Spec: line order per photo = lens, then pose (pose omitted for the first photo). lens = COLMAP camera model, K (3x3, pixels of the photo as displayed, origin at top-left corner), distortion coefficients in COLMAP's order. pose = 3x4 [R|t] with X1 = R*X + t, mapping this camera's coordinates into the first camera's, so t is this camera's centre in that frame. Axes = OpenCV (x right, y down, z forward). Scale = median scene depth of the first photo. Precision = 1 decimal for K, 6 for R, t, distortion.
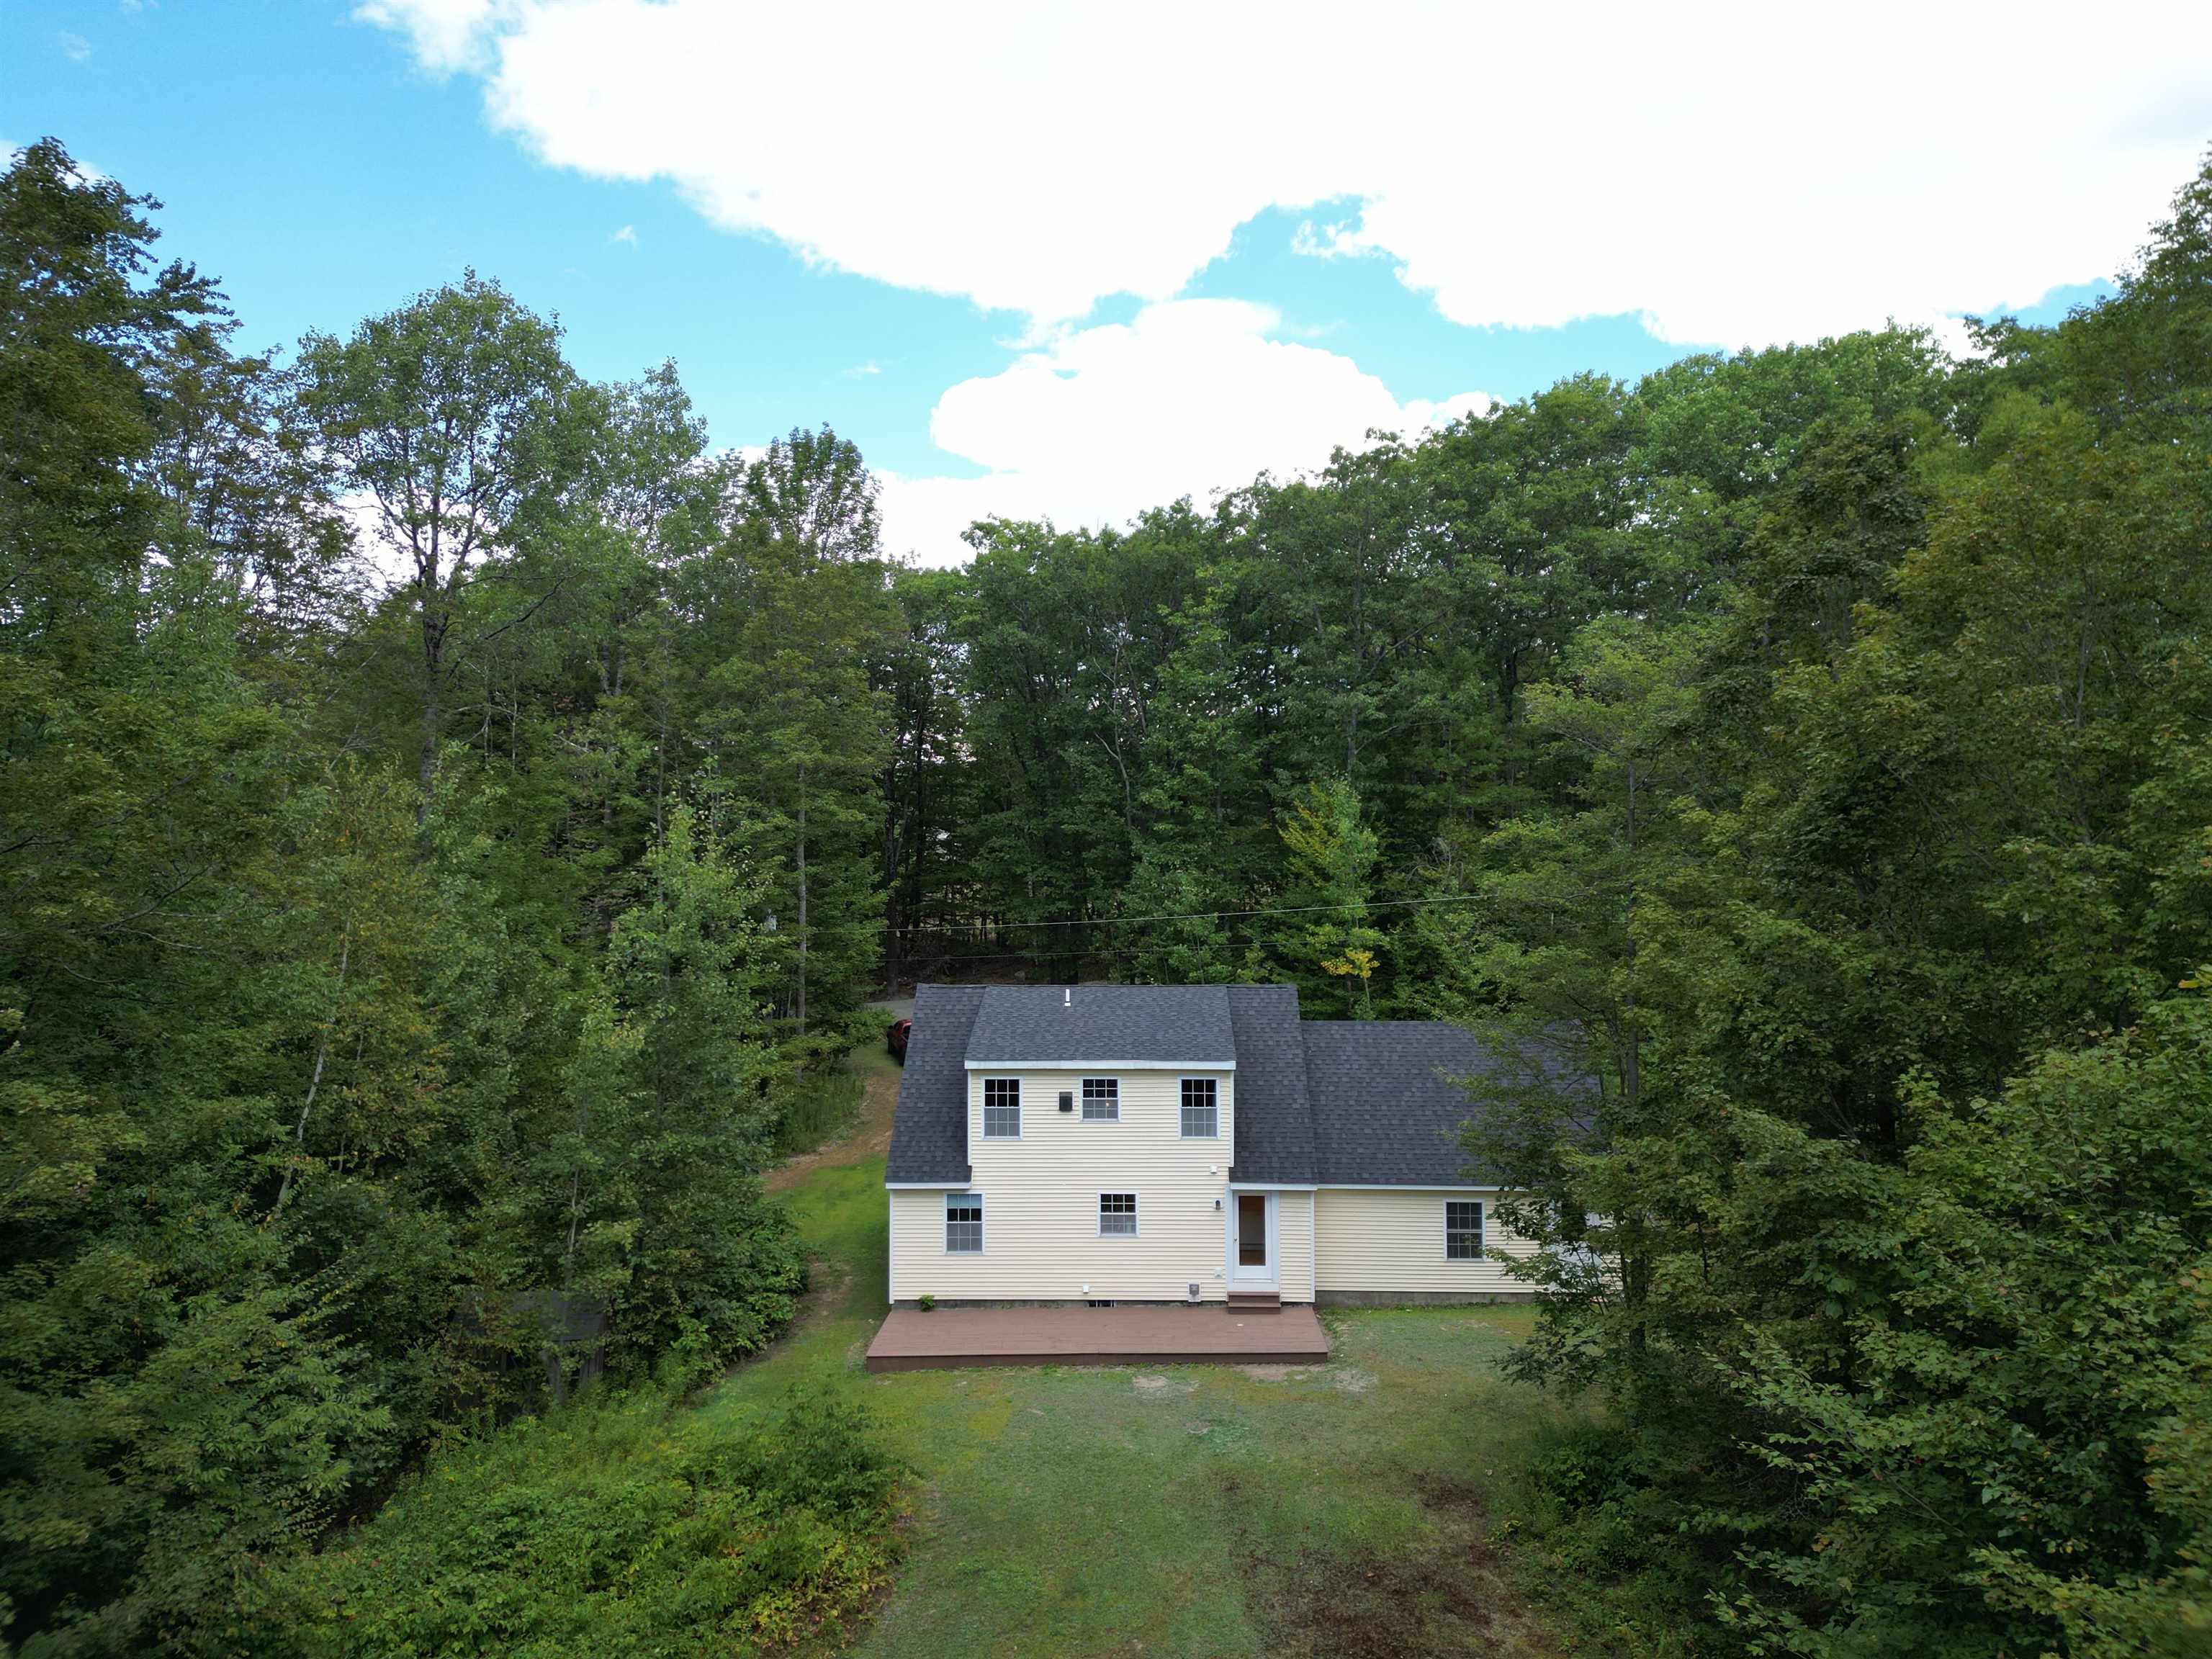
lens RADIAL K [[1555.7, 0, 1107.0], [0, 1555.7, 820.2], [0, 0, 1]] dist [0.068609, -0.036723]
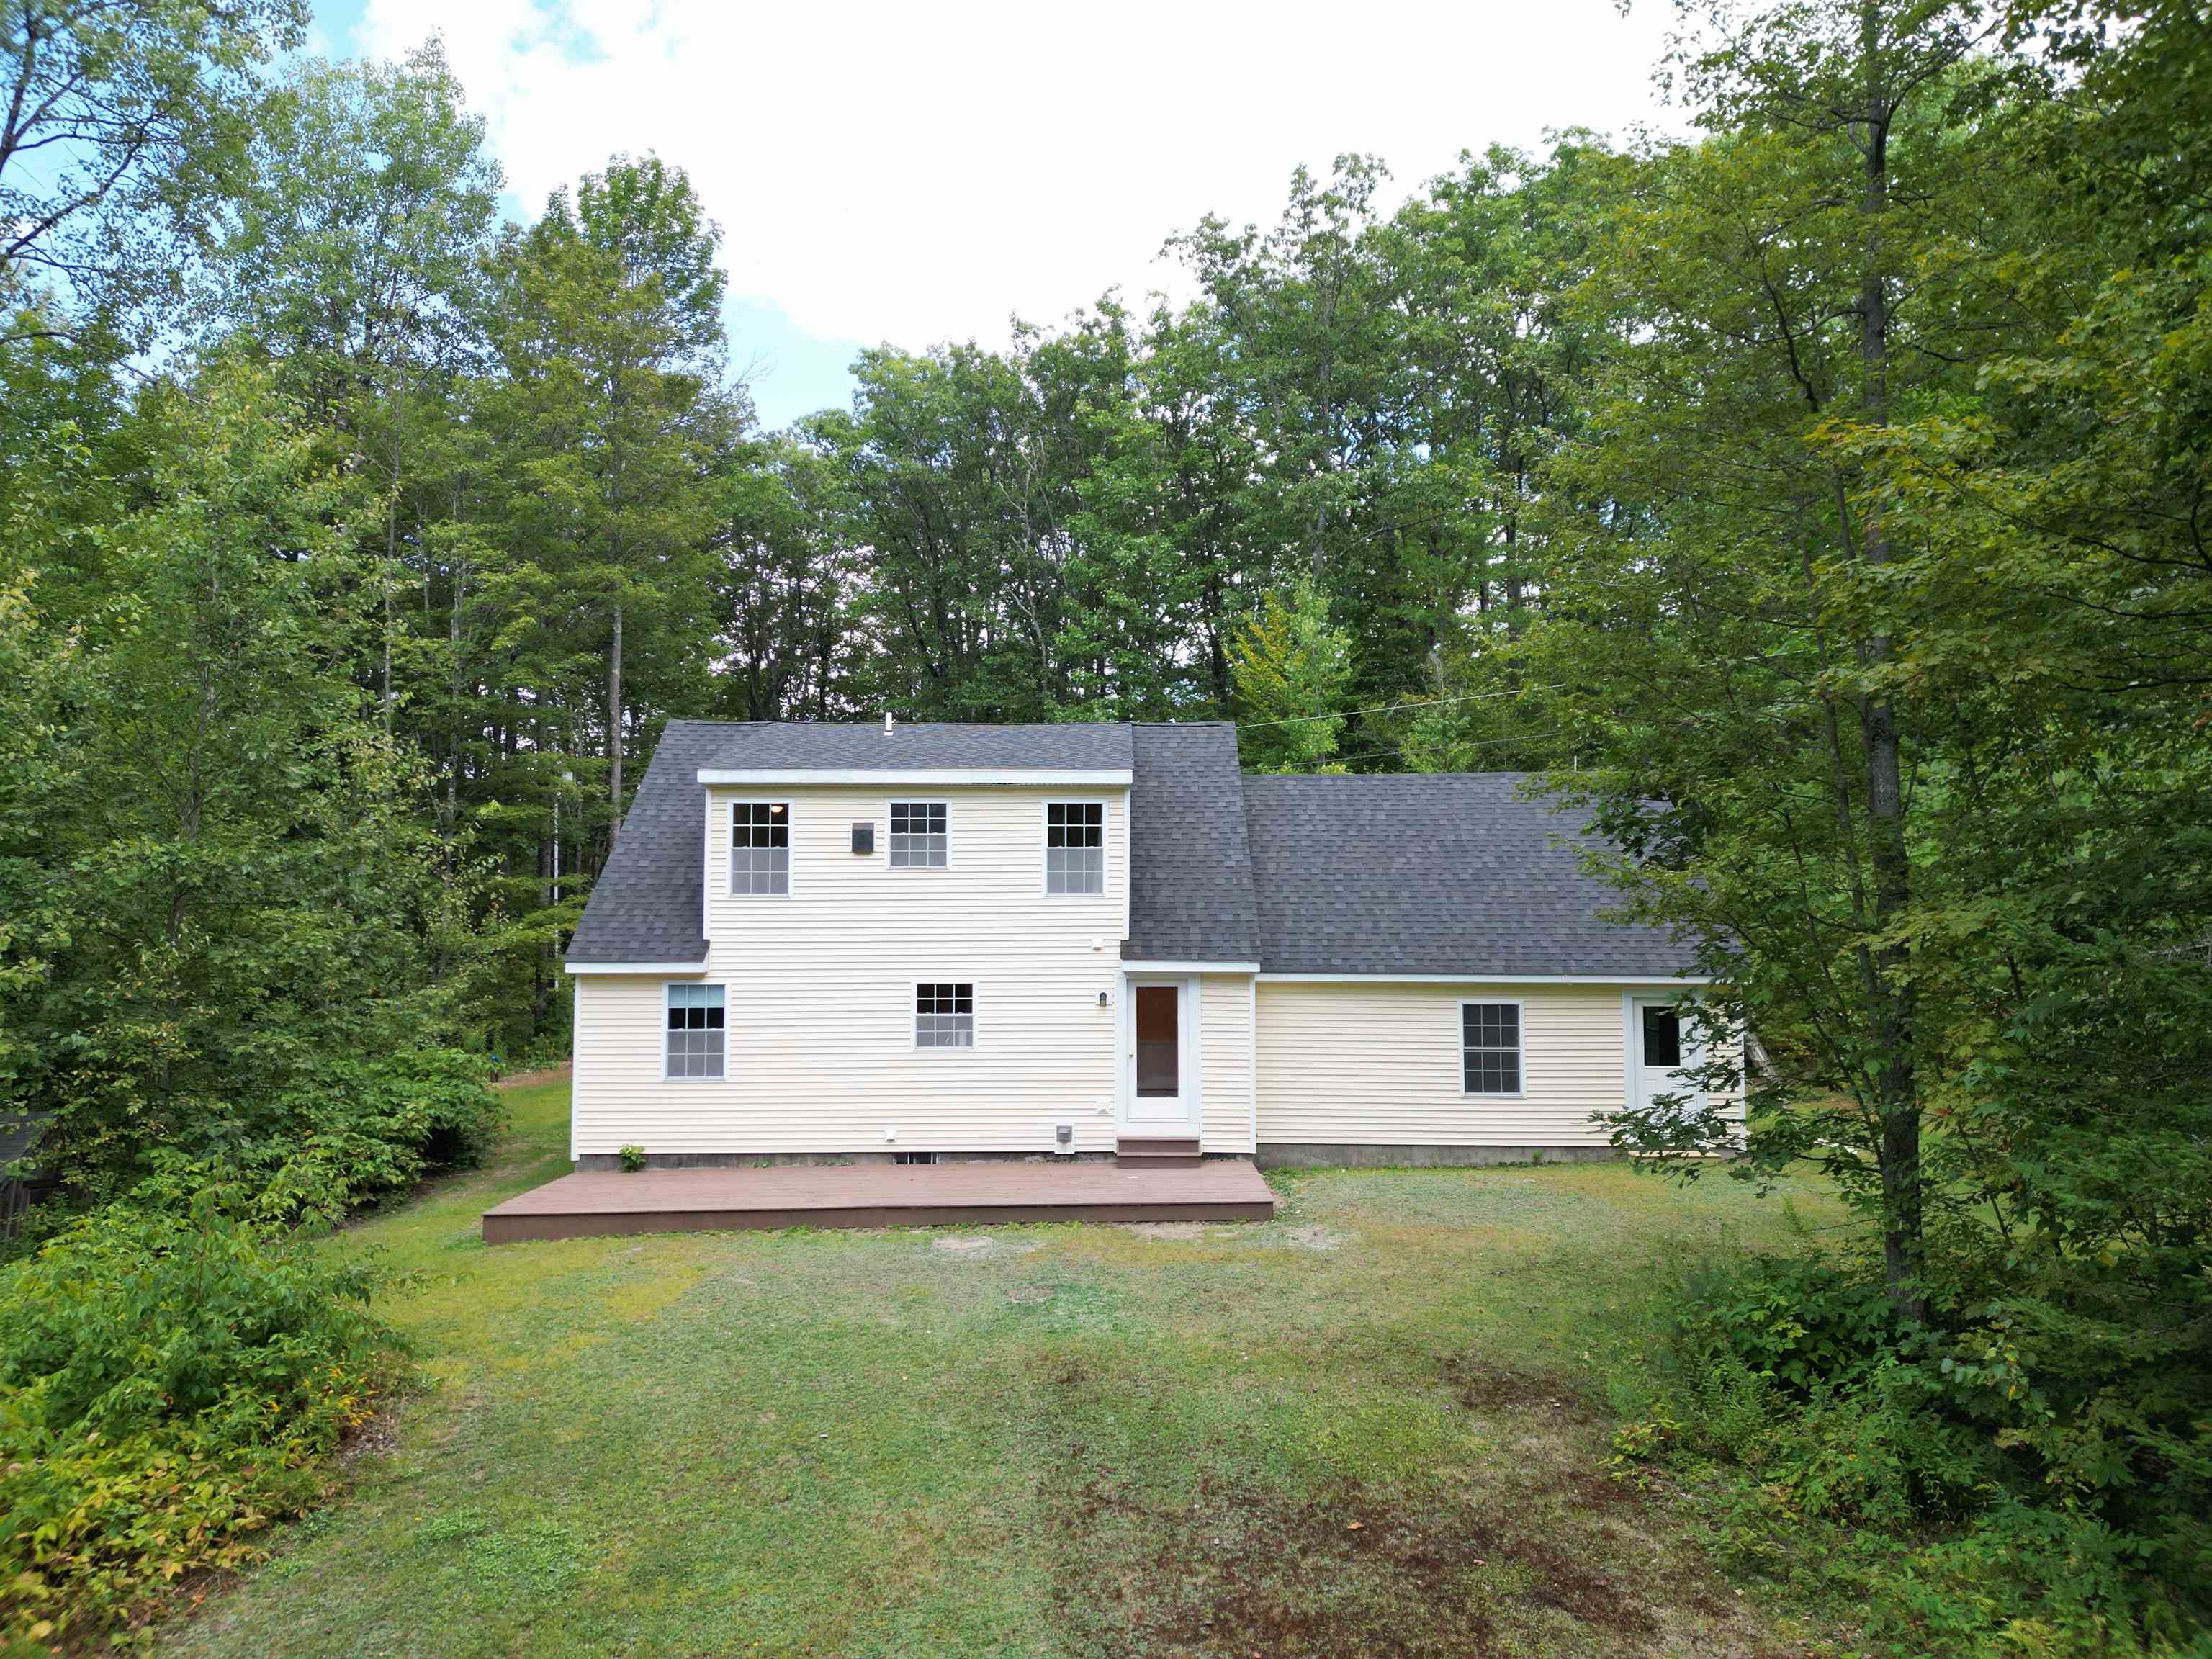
lens RADIAL K [[1555.7, 0, 1109.3], [0, 1555.7, 835.8], [0, 0, 1]] dist [0.068609, -0.036723]
pose [[0.999723, 0.005873, 0.022798, 0.058666], [-0.005124, 0.999450, -0.032771, 0.200447], [-0.022978, 0.032645, 0.999203, 0.373079]]
